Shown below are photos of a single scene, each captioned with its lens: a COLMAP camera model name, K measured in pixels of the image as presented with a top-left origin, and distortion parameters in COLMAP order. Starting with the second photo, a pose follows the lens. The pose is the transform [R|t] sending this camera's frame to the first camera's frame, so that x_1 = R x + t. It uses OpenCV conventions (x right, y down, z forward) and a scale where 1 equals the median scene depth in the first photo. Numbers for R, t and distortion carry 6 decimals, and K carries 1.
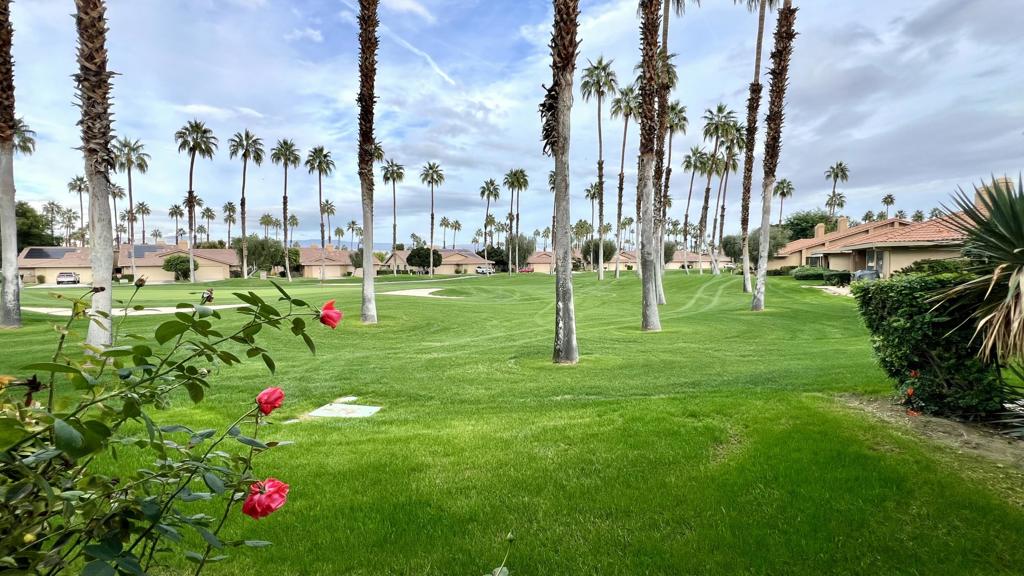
lens RADIAL K [[433.2, 0, 512.5], [0, 433.2, 290.5], [0, 0, 1]] dist [-0.004256, 0.000280]
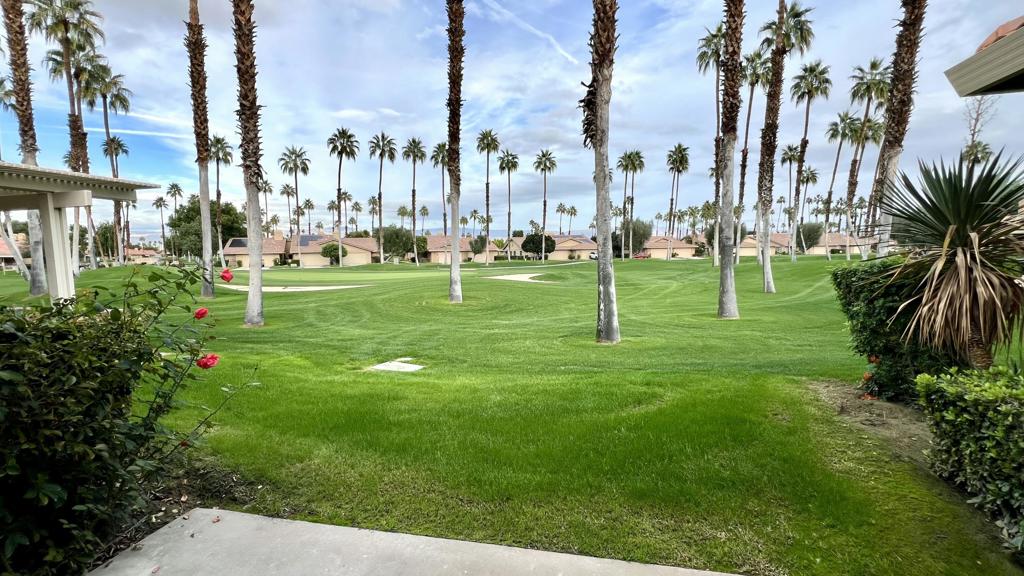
lens RADIAL K [[433.2, 0, 515.1], [0, 433.2, 291.0], [0, 0, 1]] dist [-0.004256, 0.000280]
pose [[0.964068, 0.019888, -0.264909, 0.032992], [-0.010937, 0.999320, 0.035224, 0.000835], [0.265430, -0.031061, 0.963630, -0.014996]]
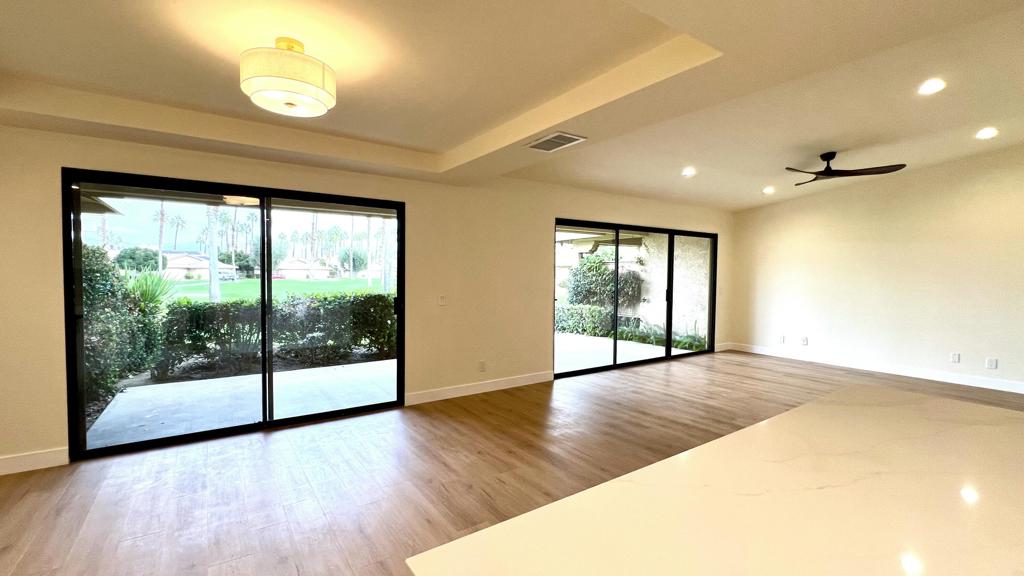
lens RADIAL K [[433.2, 0, 510.8], [0, 433.2, 289.8], [0, 0, 1]] dist [-0.004256, 0.000280]
pose [[0.849564, -0.001880, 0.527483, -0.072107], [0.012455, 0.999786, -0.016496, 0.008166], [-0.527339, 0.020584, 0.849406, -0.146551]]
